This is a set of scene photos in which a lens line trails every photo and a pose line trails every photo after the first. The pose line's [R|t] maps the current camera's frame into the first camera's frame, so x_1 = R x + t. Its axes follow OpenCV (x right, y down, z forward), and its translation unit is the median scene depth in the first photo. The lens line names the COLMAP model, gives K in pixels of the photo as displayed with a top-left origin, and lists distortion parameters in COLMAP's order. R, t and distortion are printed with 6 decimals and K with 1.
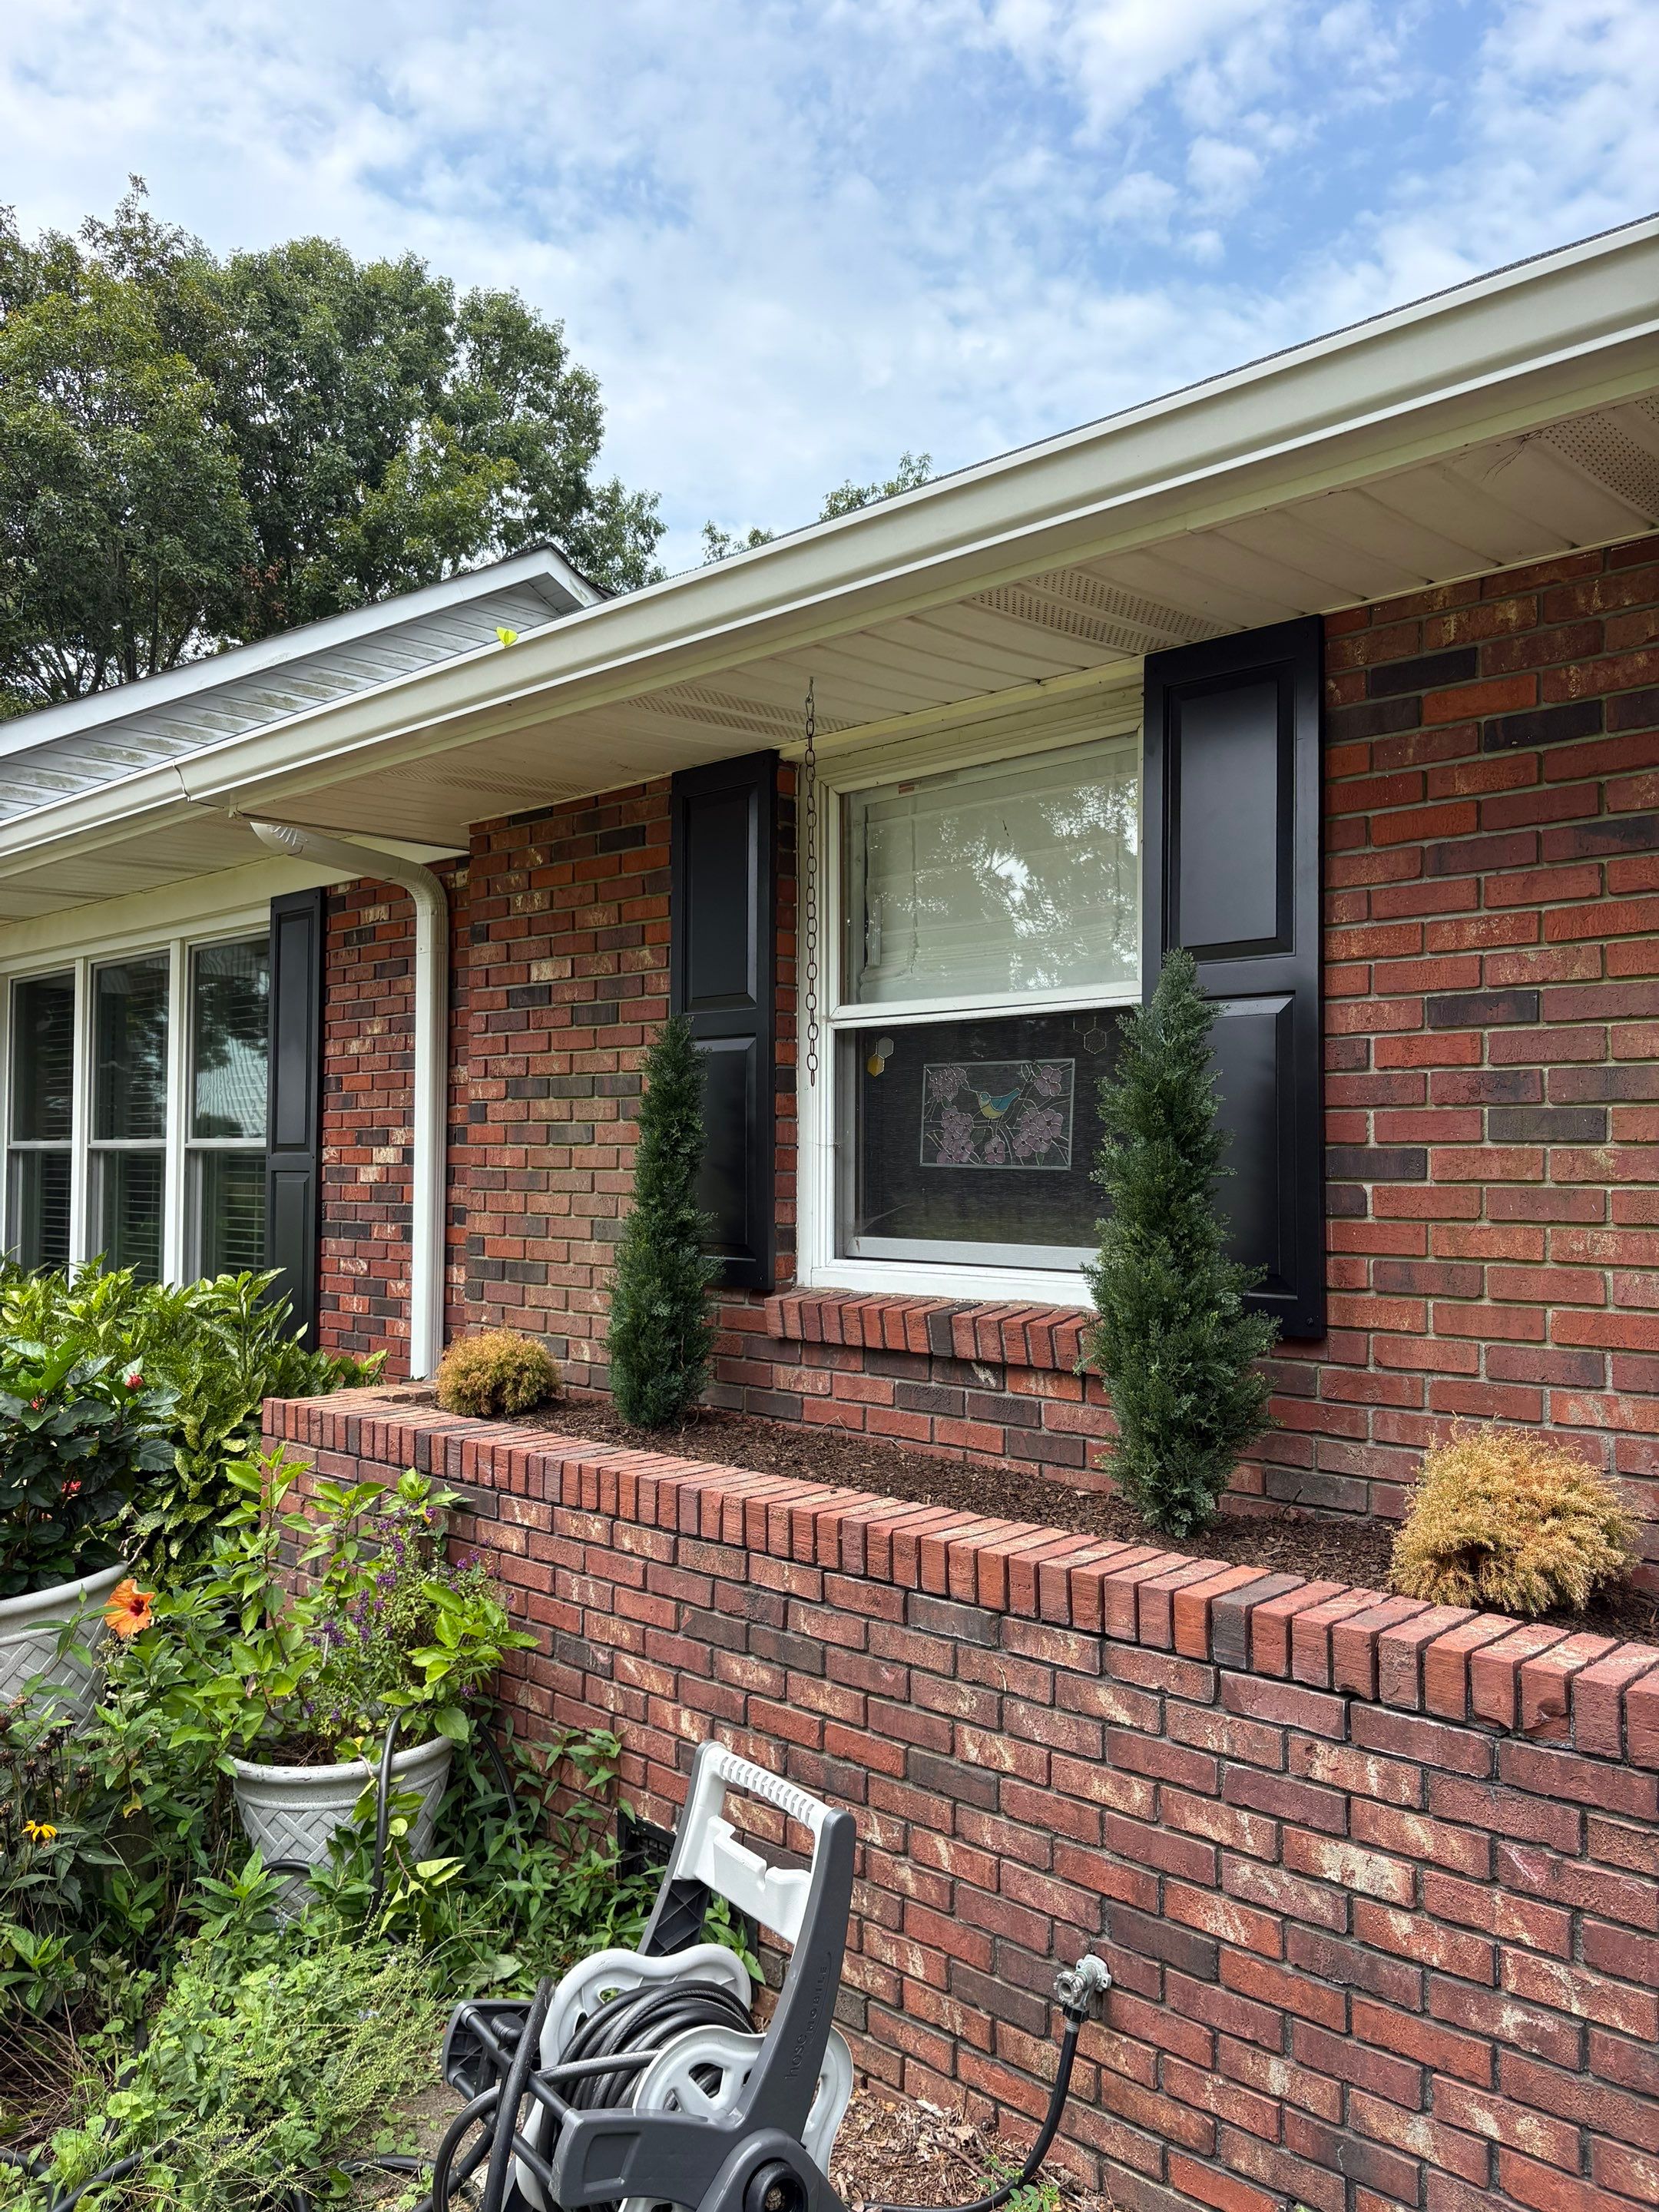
lens RADIAL K [[1711.4, 0, 865.2], [0, 1711.4, 1085.9], [0, 0, 1]] dist [0.044972, -0.048220]
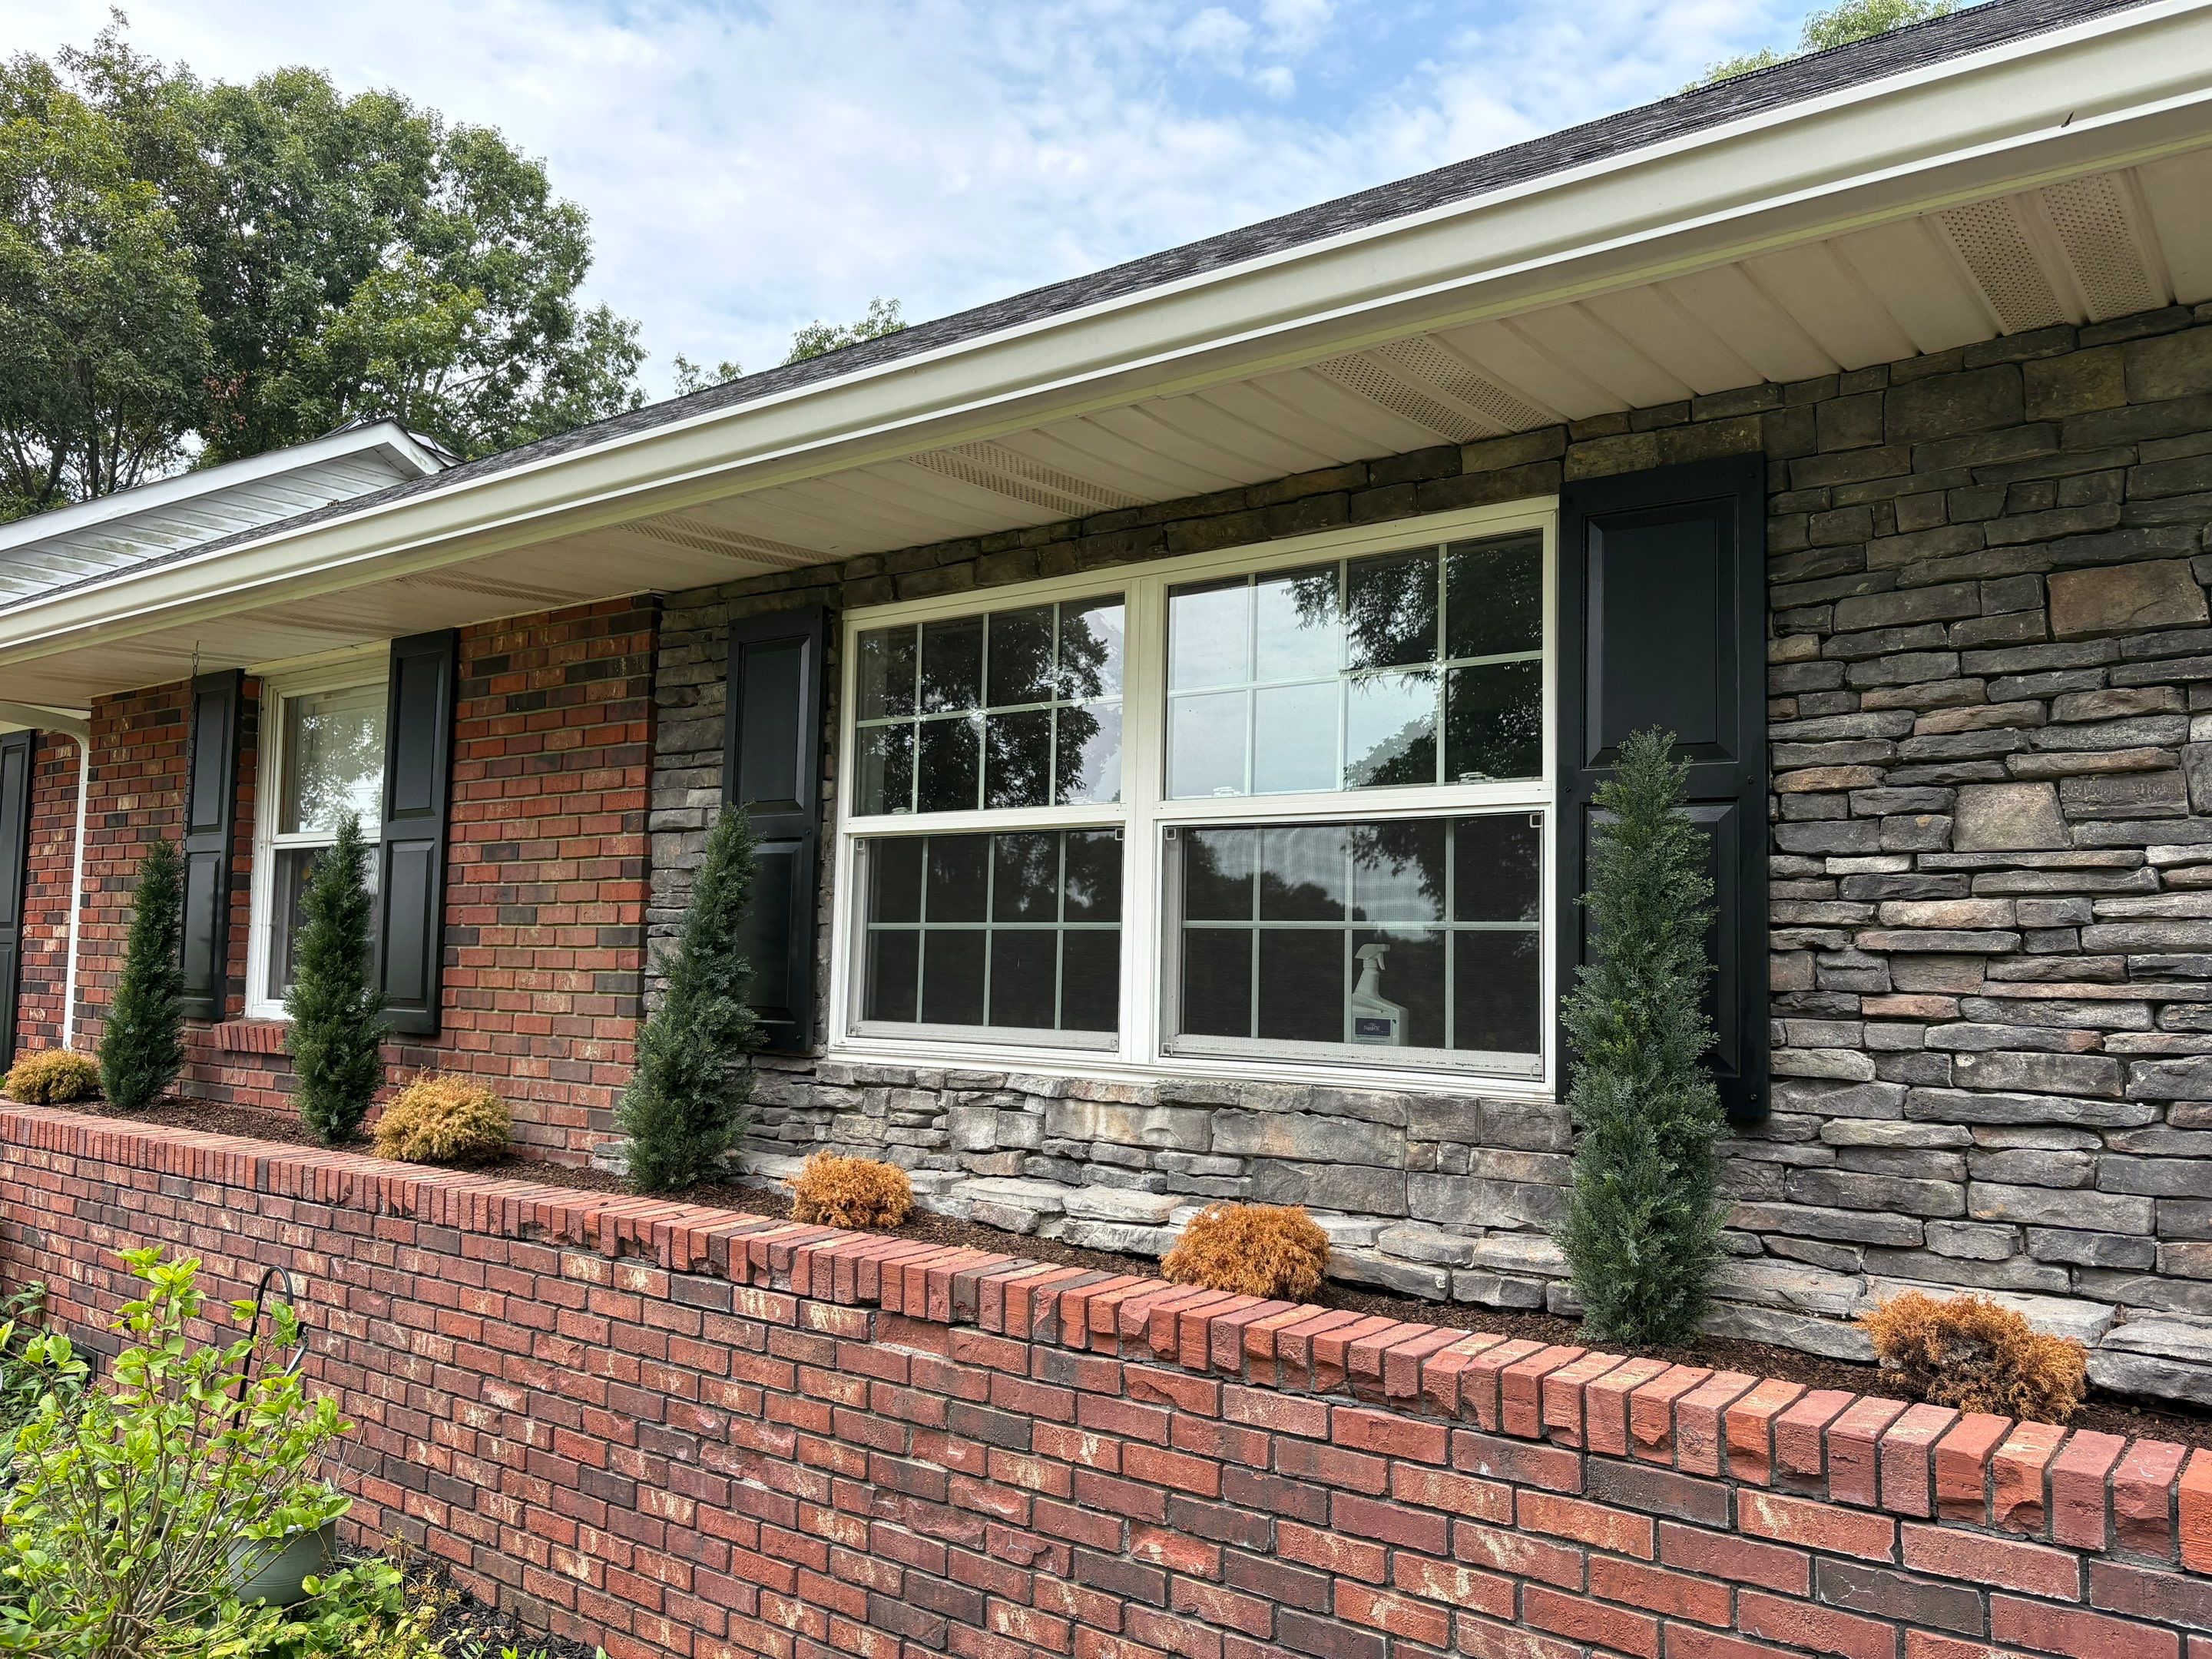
lens RADIAL K [[1711.4, 0, 1118.0], [0, 1711.4, 816.0], [0, 0, 1]] dist [0.044972, -0.048220]
pose [[0.993921, 0.023352, 0.107592, 0.077589], [-0.018946, 0.998947, -0.041789, -0.001771], [-0.108455, 0.039496, 0.993316, -0.085818]]
